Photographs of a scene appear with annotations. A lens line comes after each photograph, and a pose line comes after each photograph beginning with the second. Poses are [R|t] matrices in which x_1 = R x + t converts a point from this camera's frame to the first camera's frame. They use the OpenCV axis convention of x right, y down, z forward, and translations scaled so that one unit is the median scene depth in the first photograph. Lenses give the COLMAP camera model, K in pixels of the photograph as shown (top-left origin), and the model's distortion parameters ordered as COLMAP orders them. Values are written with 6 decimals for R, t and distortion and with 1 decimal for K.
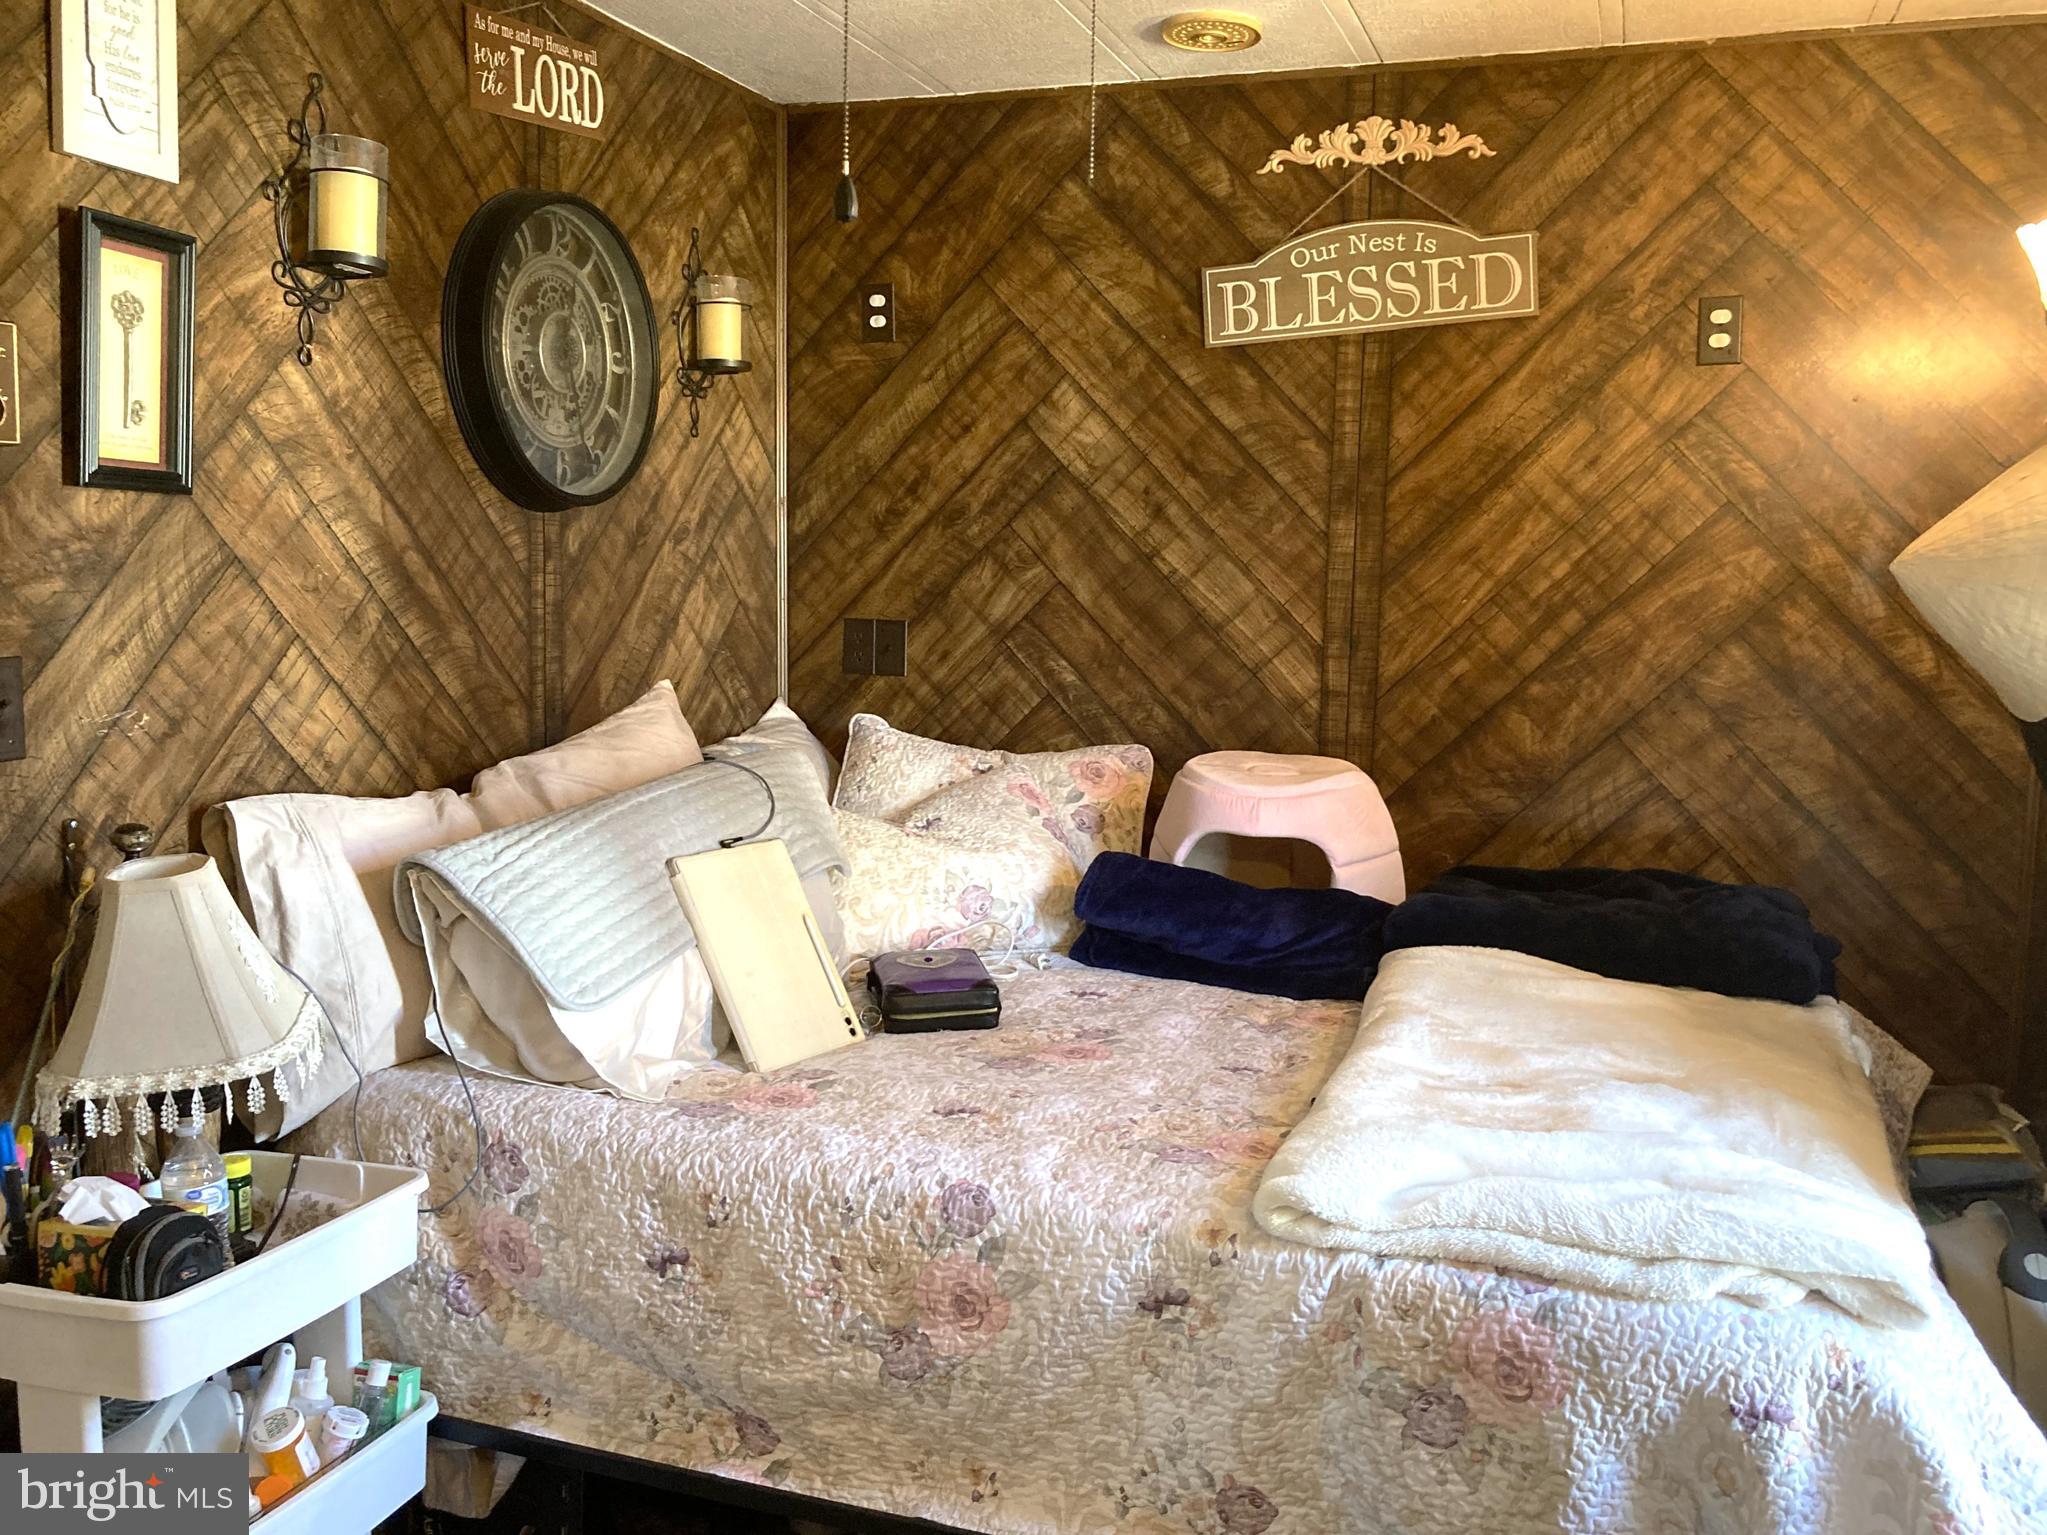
lens RADIAL K [[1698.3, 0, 1023.5], [0, 1698.3, 767.5], [0, 0, 1]] dist [0.112888, -0.221725]
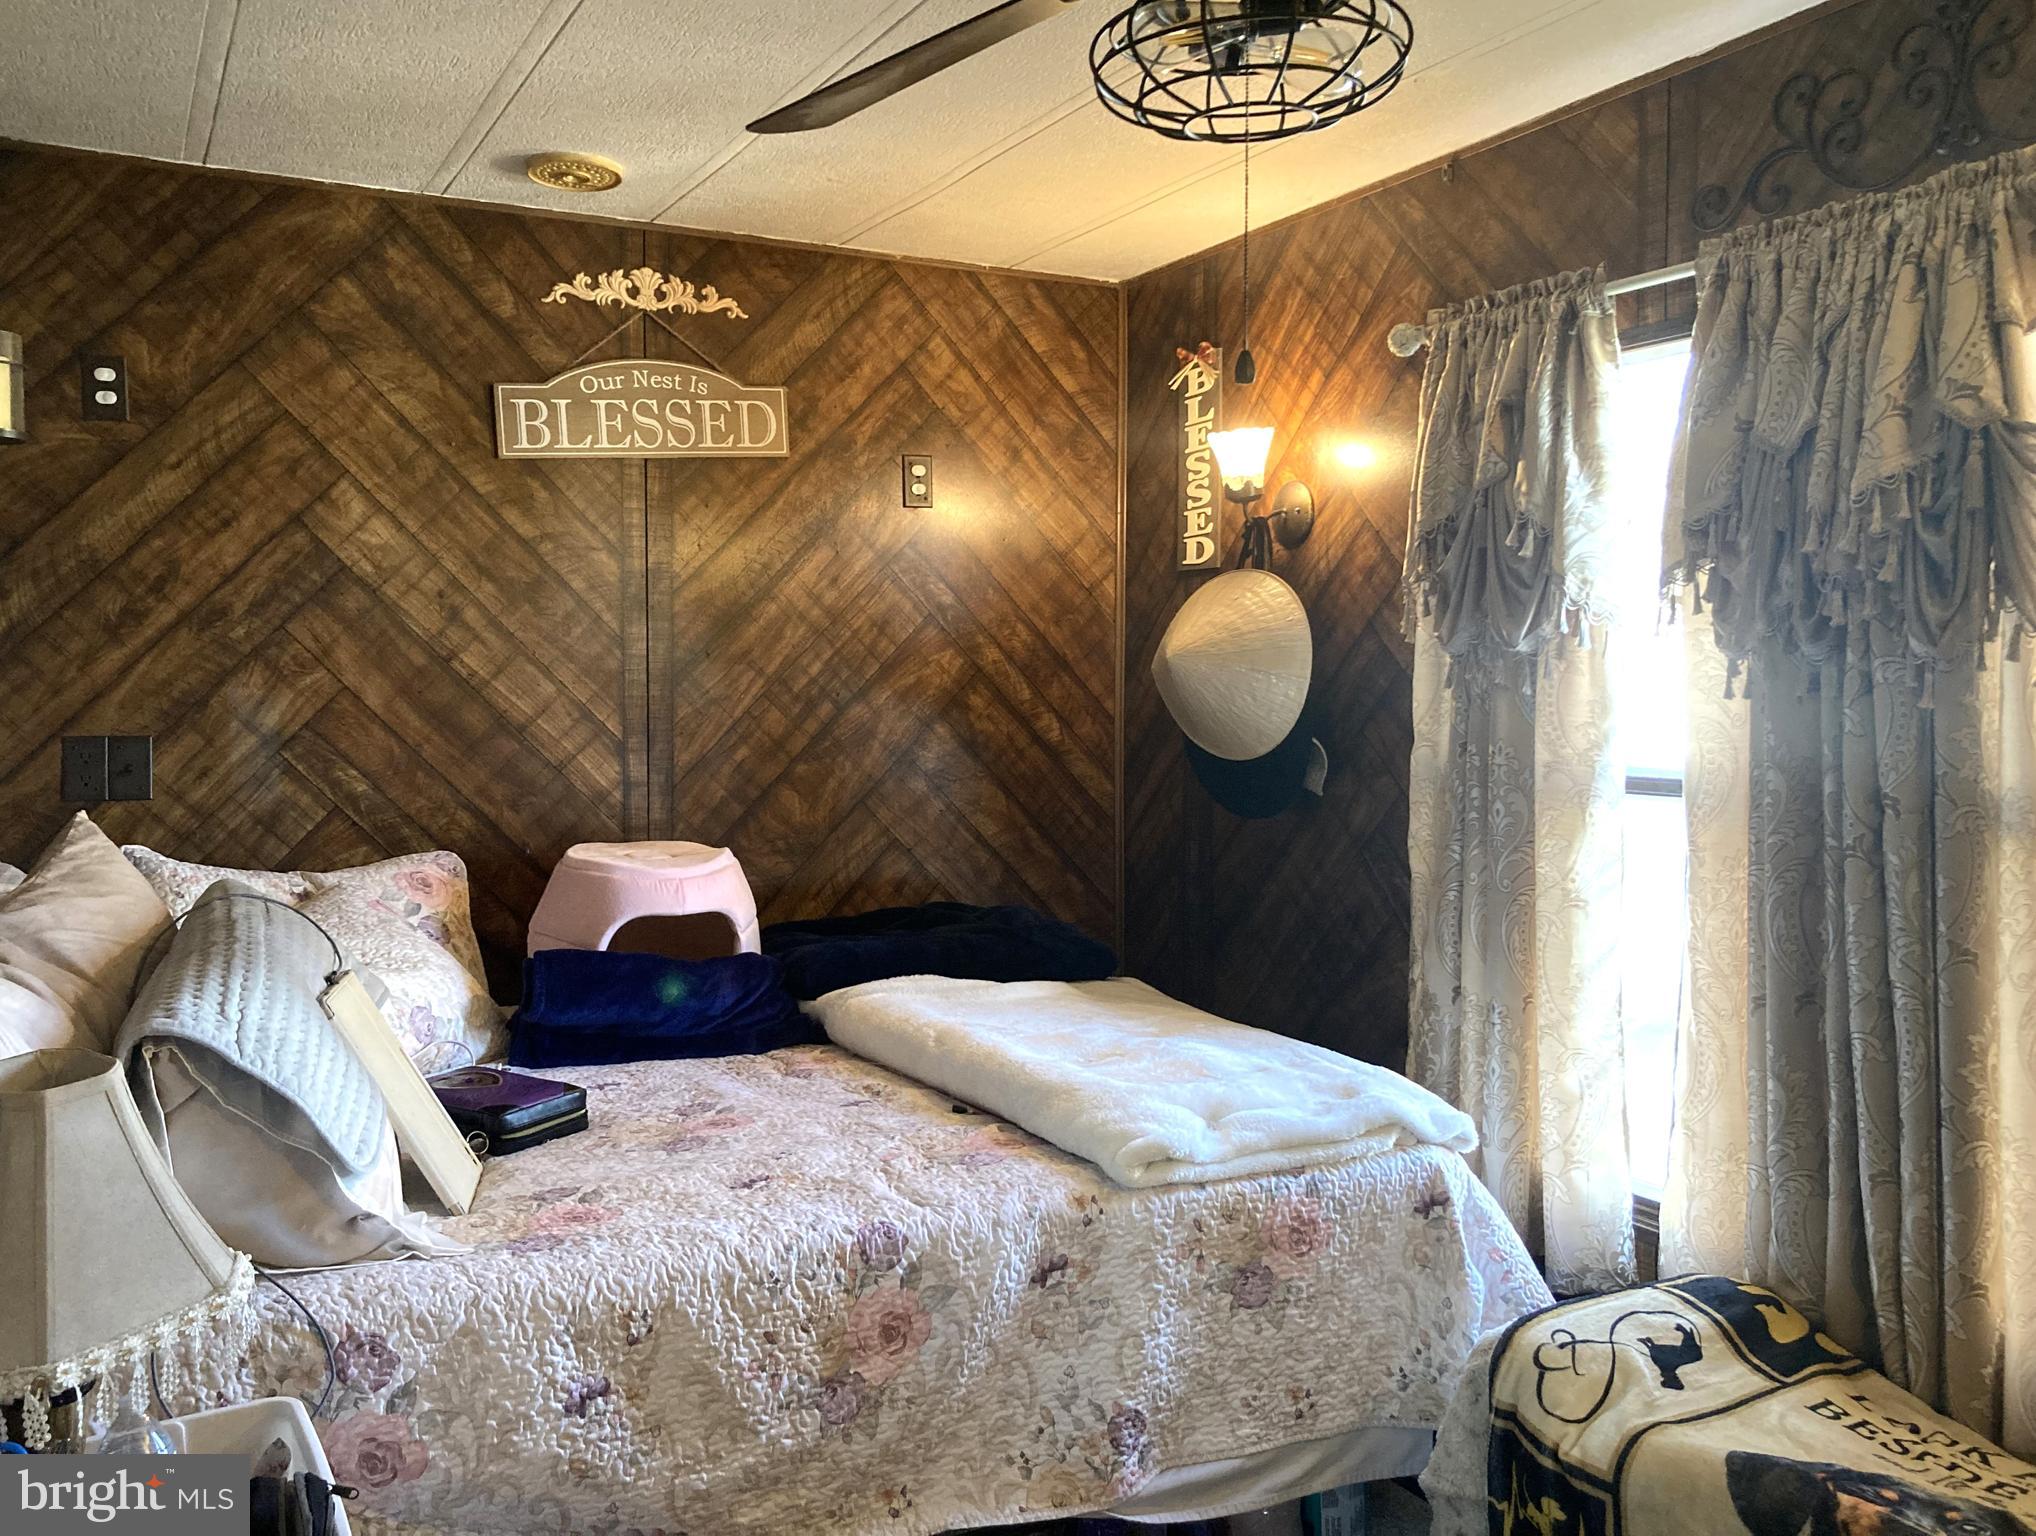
lens RADIAL K [[1634.4, 0, 1018.0], [0, 1634.4, 768.0], [0, 0, 1]] dist [0.056383, -0.090288]
pose [[0.698721, -0.057794, 0.713056, -0.401361], [0.101901, 0.994609, -0.019239, -0.009091], [-0.708100, 0.086103, 0.700843, 0.102338]]
